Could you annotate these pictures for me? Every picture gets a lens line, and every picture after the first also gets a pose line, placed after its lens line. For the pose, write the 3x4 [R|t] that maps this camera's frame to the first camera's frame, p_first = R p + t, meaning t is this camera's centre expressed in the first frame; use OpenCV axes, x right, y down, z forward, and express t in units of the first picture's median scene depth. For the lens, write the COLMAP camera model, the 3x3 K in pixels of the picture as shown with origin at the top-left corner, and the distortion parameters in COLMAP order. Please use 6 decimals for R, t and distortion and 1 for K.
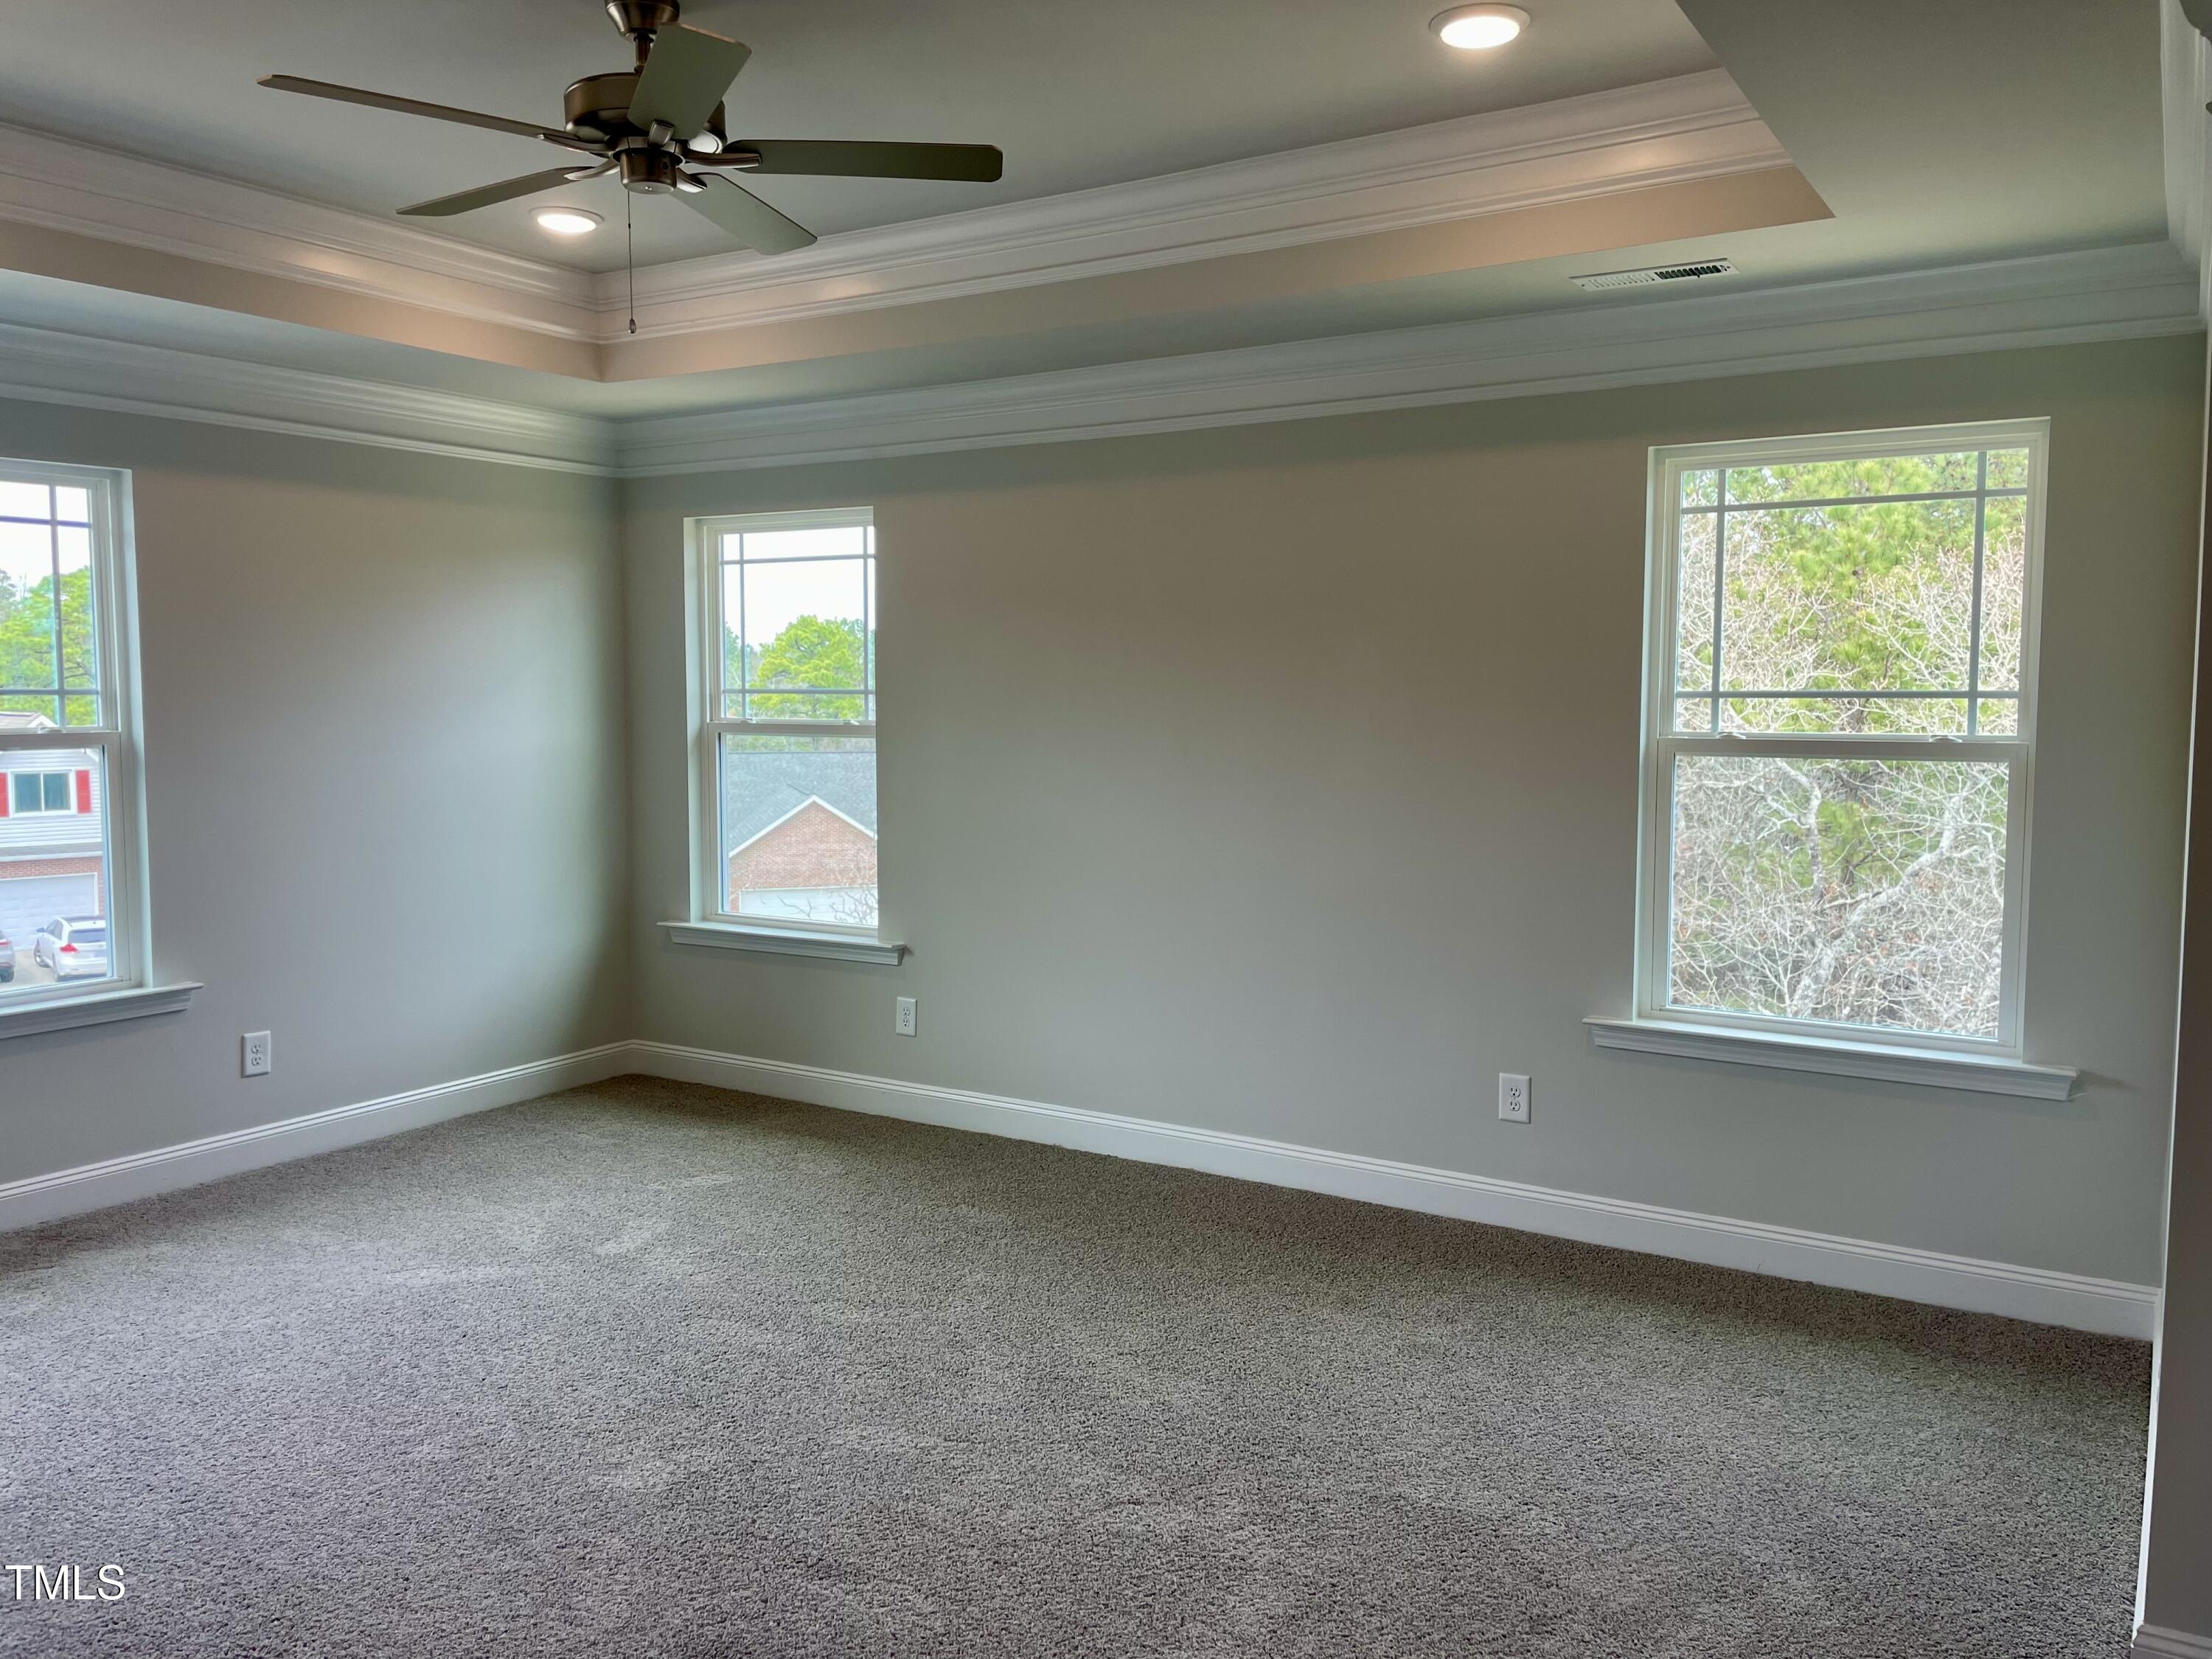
lens RADIAL K [[1661.0, 0, 1125.2], [0, 1661.0, 825.4], [0, 0, 1]] dist [0.051049, -0.063297]
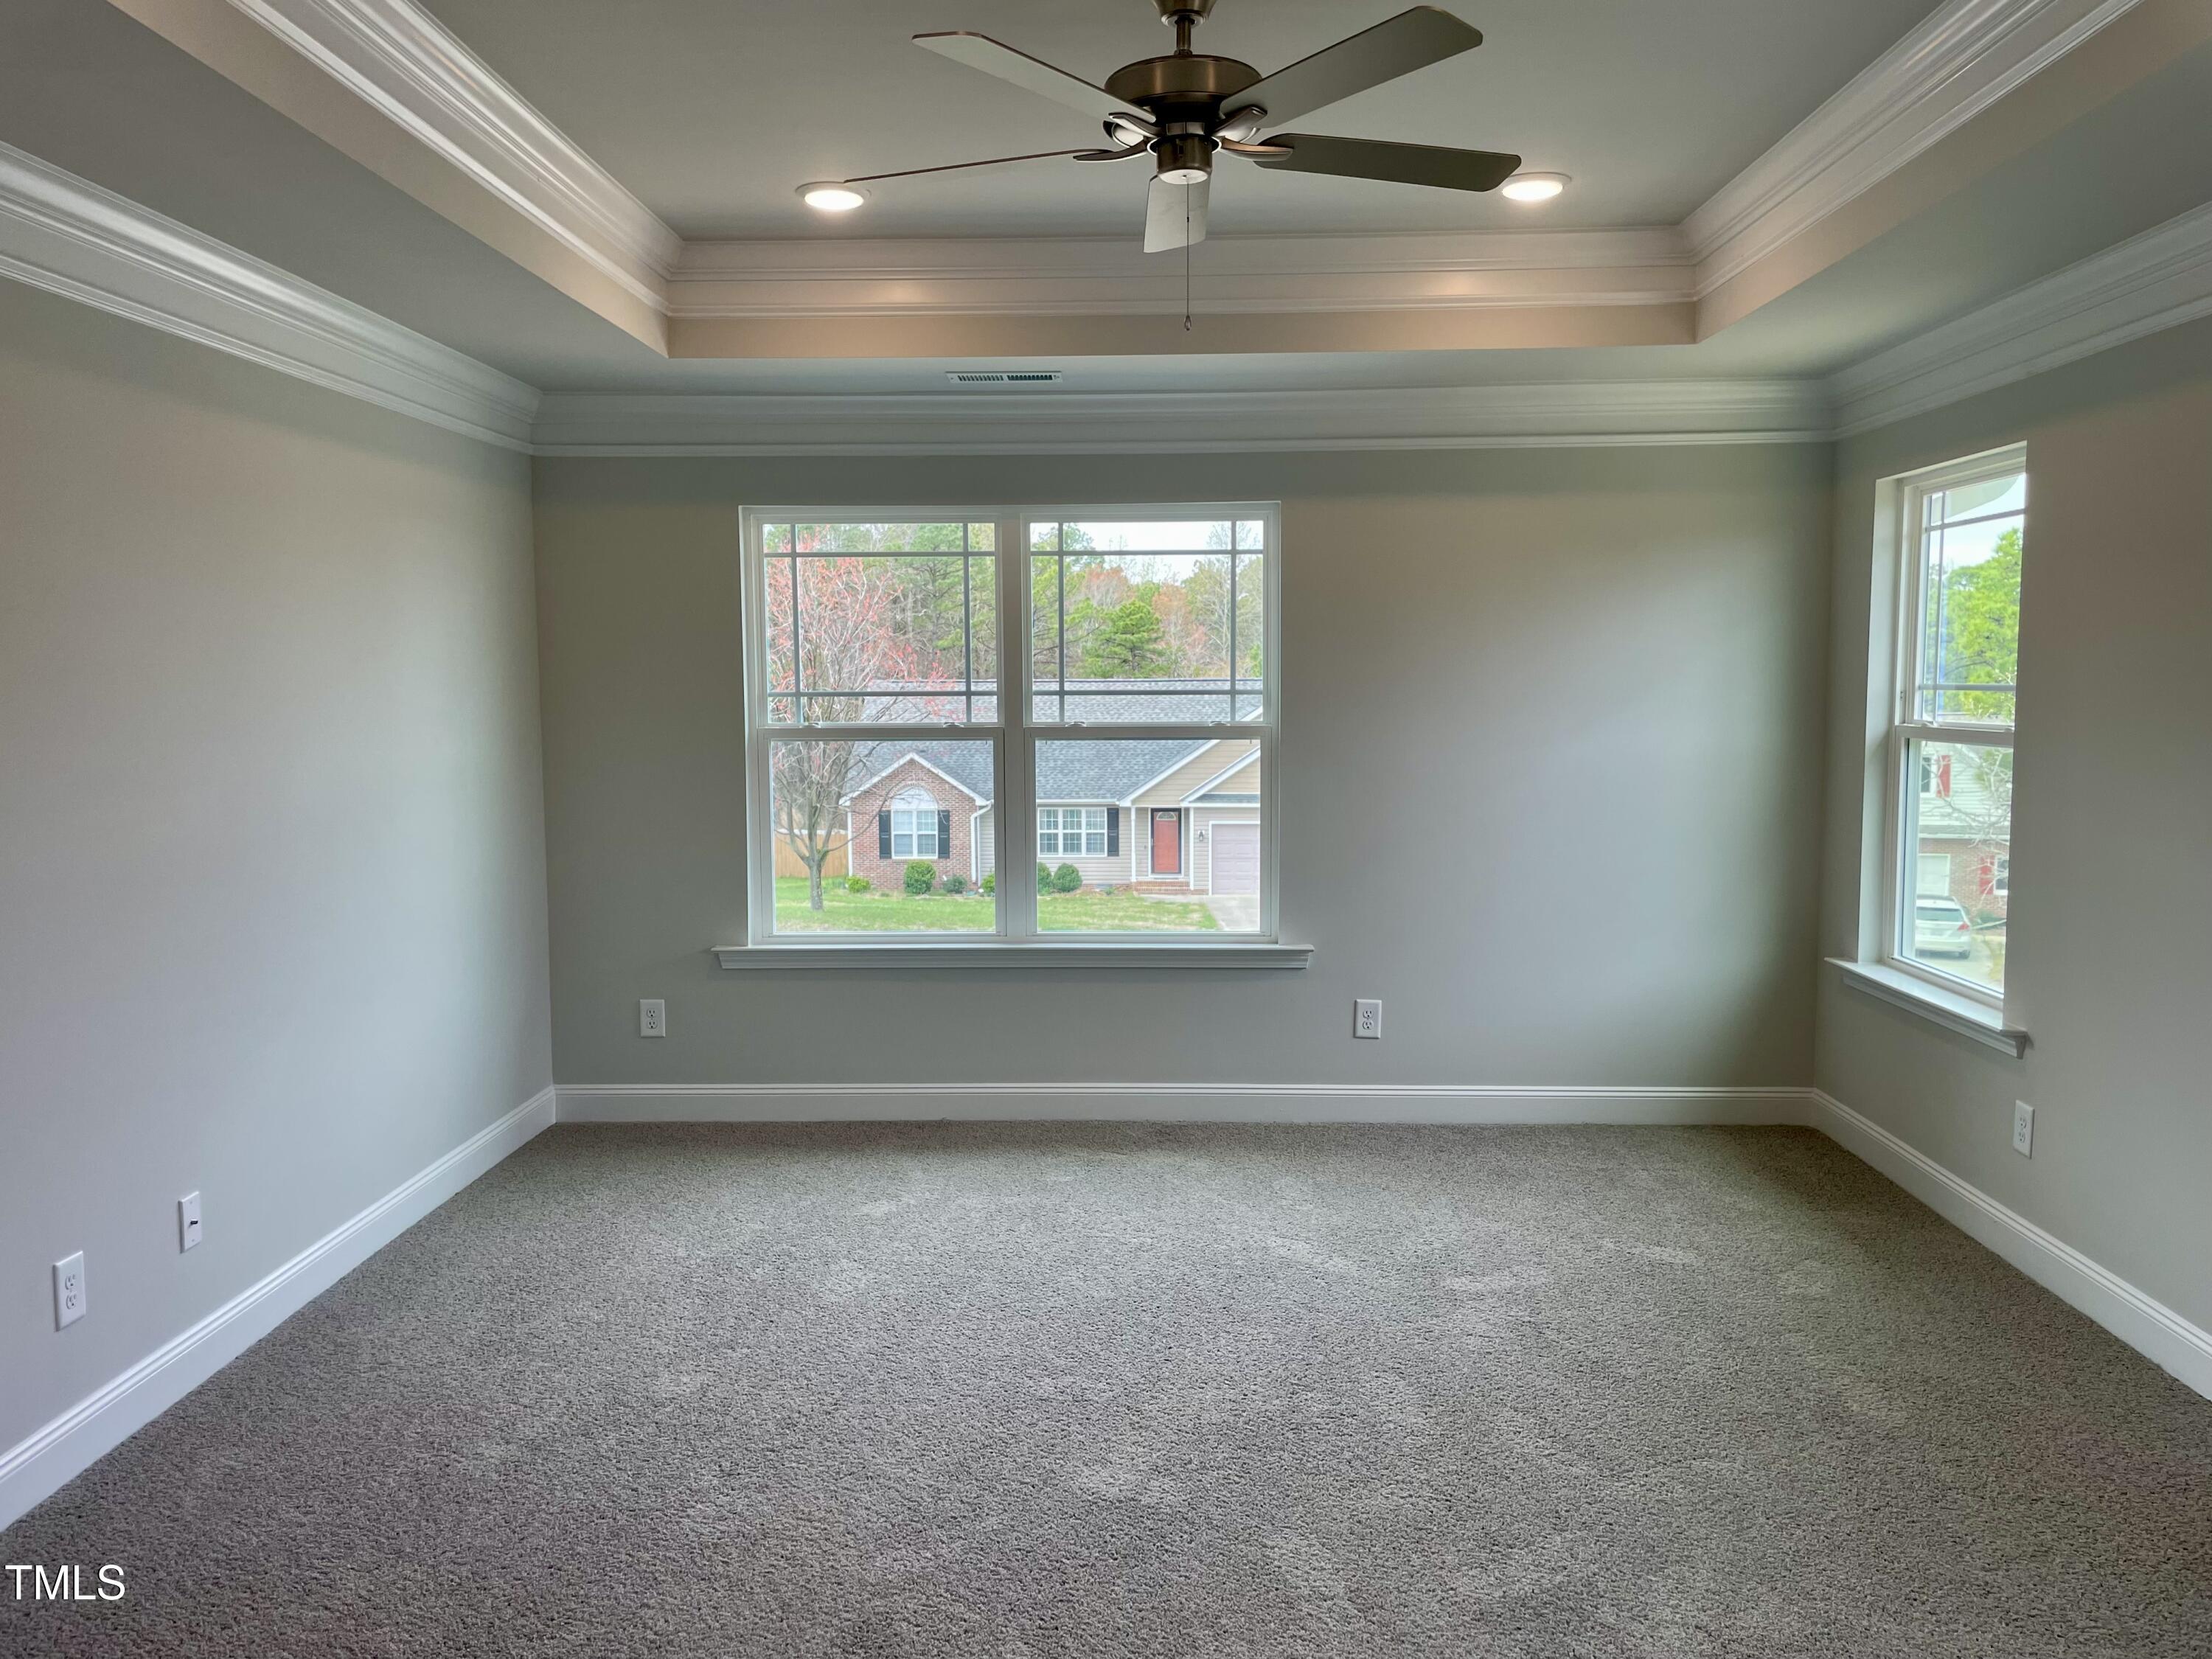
lens RADIAL K [[1661.0, 0, 1085.1], [0, 1661.0, 828.4], [0, 0, 1]] dist [0.051049, -0.063297]
pose [[0.511549, 0.075727, -0.855910, 0.320815], [-0.072597, 0.996356, 0.044764, -0.023848], [0.856182, 0.039237, 0.515183, 0.287486]]
